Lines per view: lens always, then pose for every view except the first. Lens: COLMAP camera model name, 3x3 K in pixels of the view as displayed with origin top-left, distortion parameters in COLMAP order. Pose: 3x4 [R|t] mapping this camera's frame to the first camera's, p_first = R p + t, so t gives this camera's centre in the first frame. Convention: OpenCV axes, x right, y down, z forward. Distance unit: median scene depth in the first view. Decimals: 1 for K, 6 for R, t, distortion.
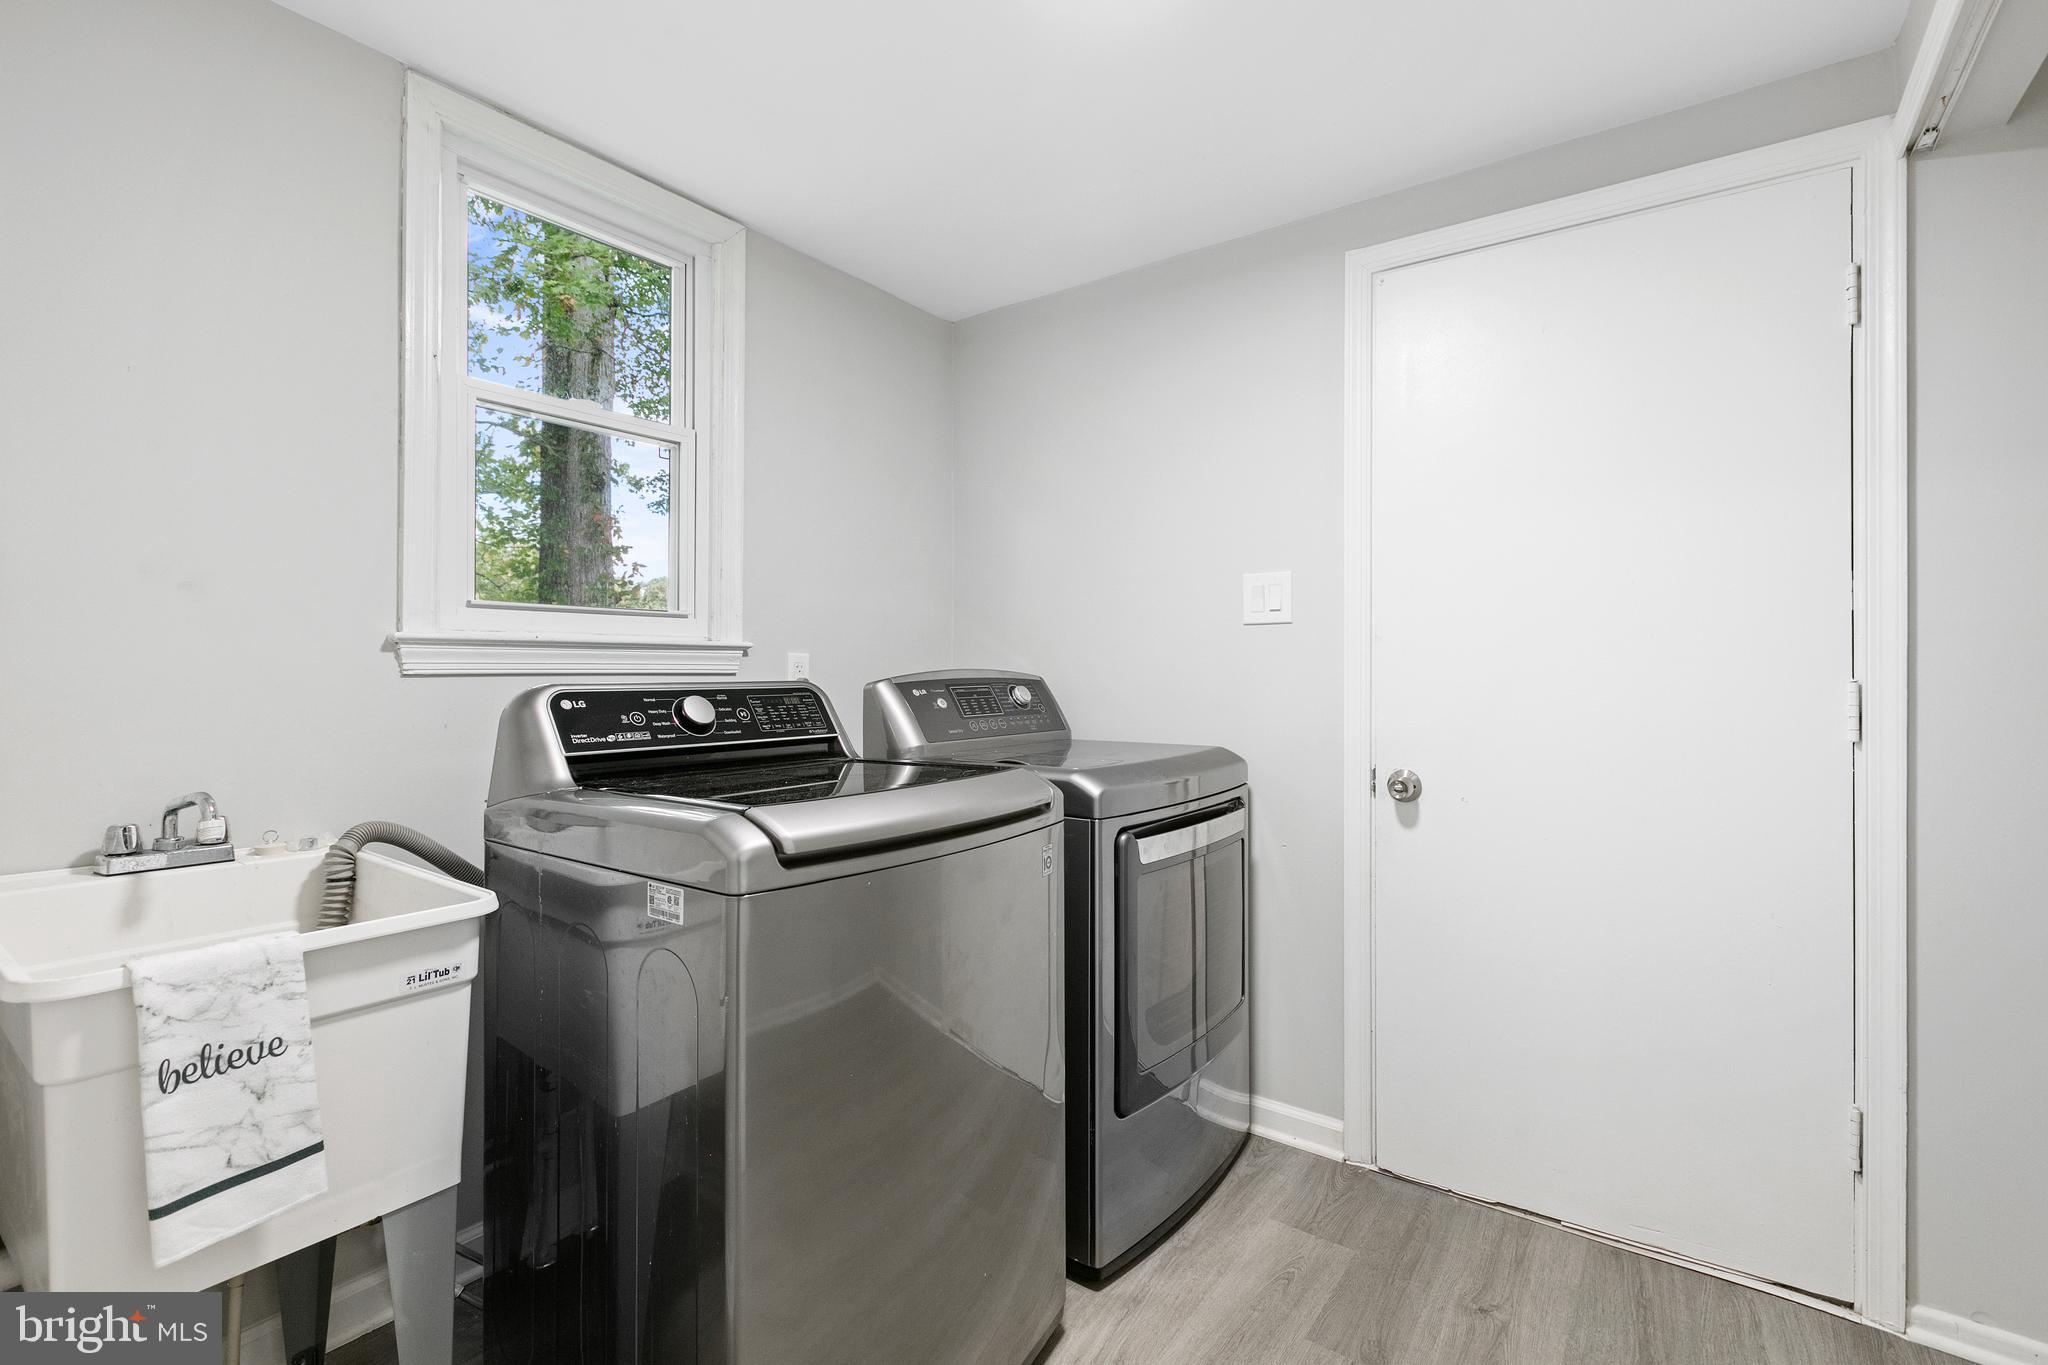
lens RADIAL K [[921.5, 0, 1023.7], [0, 921.5, 673.8], [0, 0, 1]] dist [-0.000352, -0.000697]
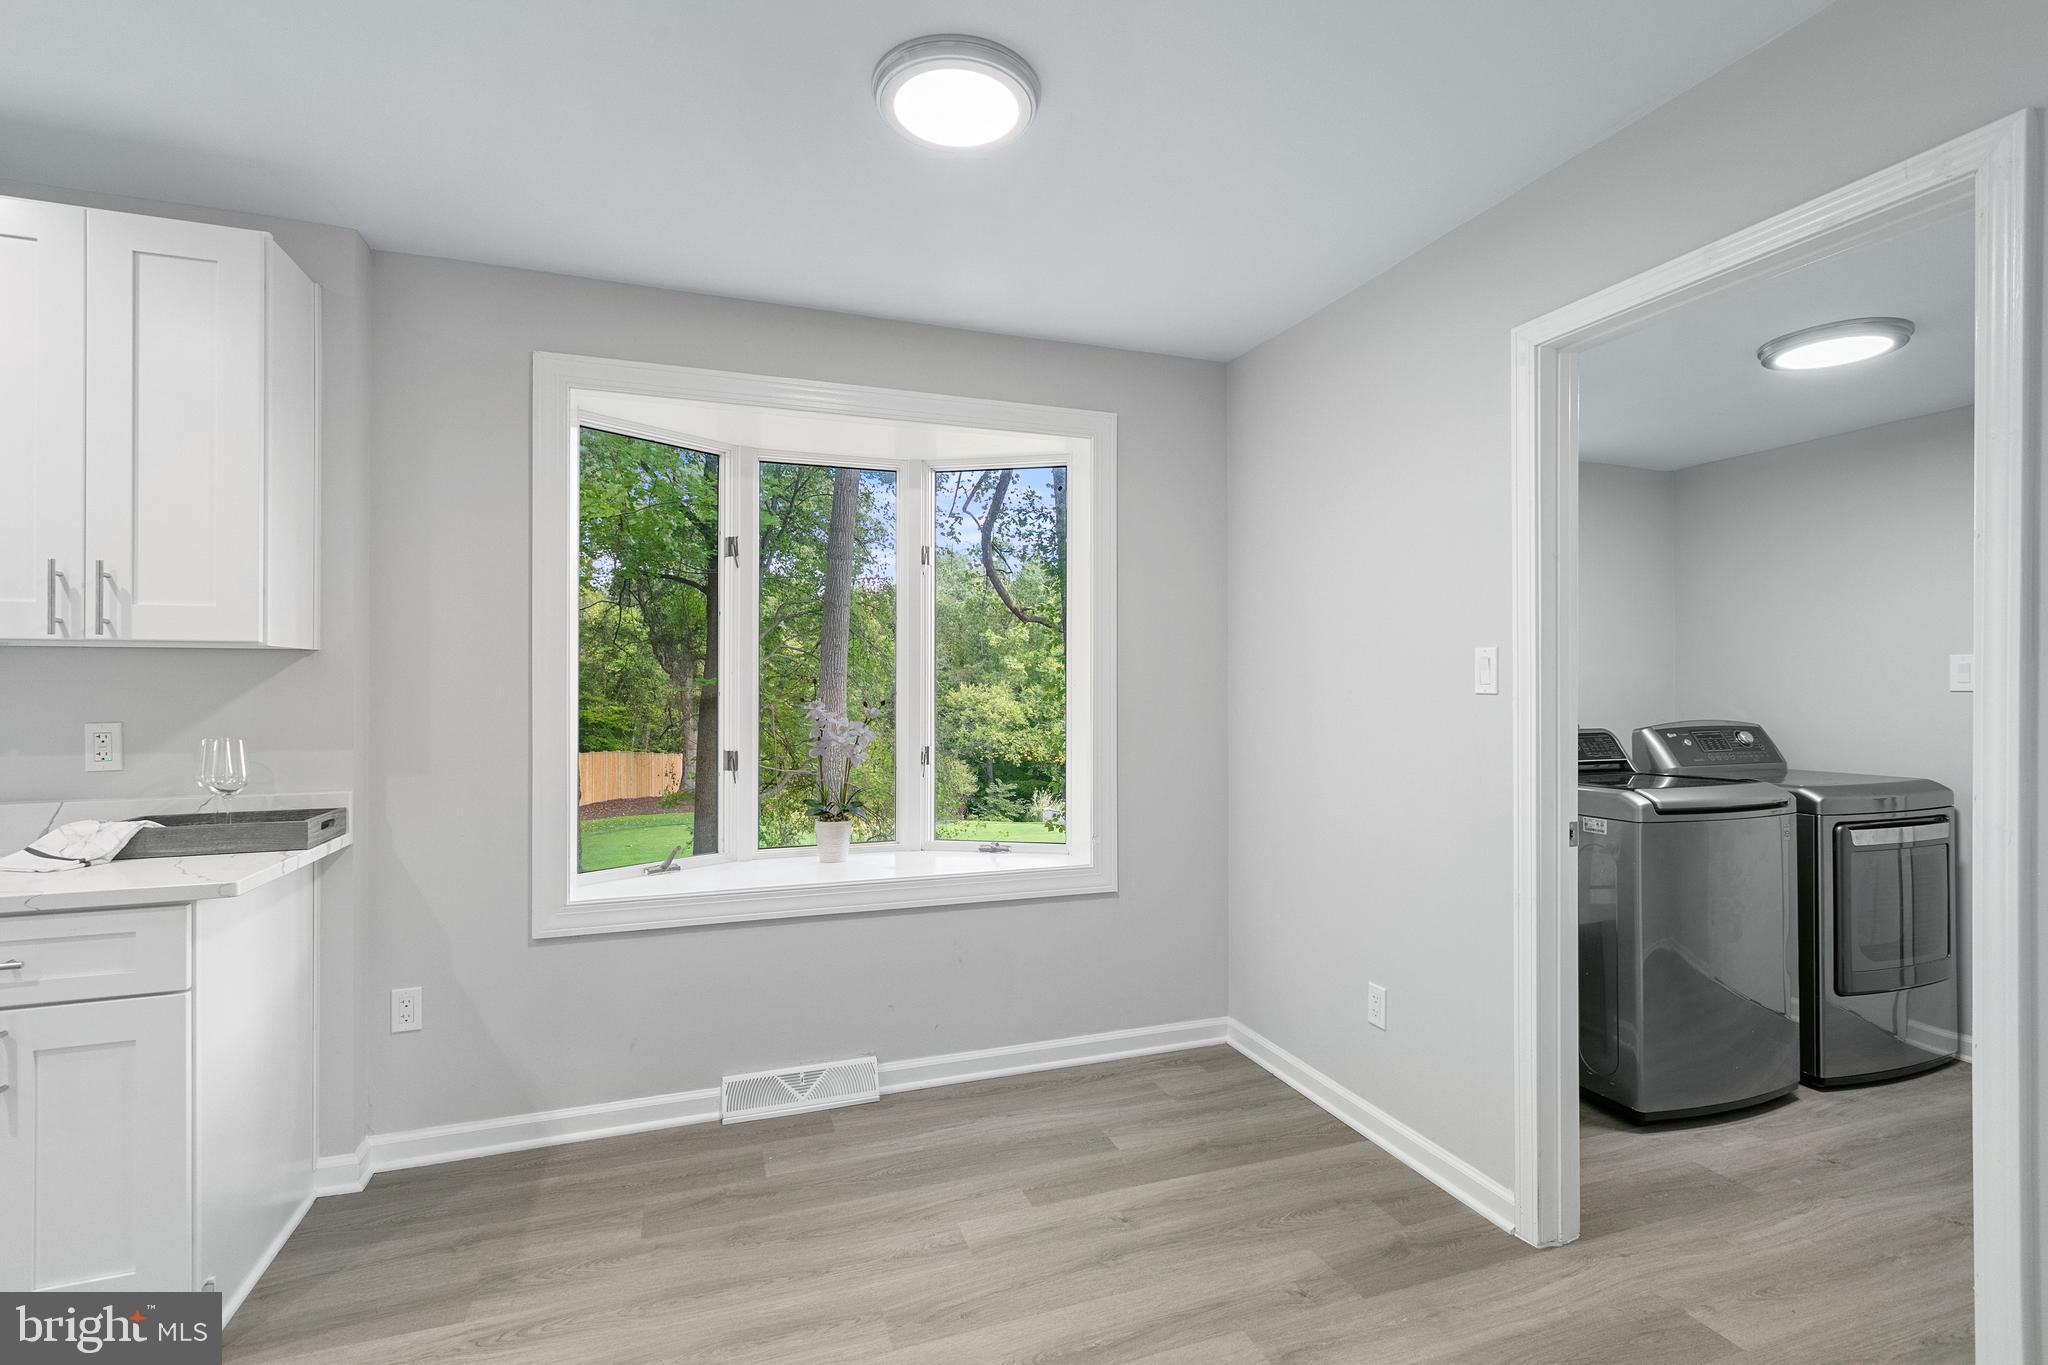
lens RADIAL K [[921.5, 0, 1017.8], [0, 921.5, 691.5], [0, 0, 1]] dist [-0.000352, -0.000697]
pose [[0.824112, -0.003249, -0.566417, -0.158766], [0.001357, 0.999992, -0.003761, -0.058689], [0.566425, 0.002331, 0.824110, -1.110322]]
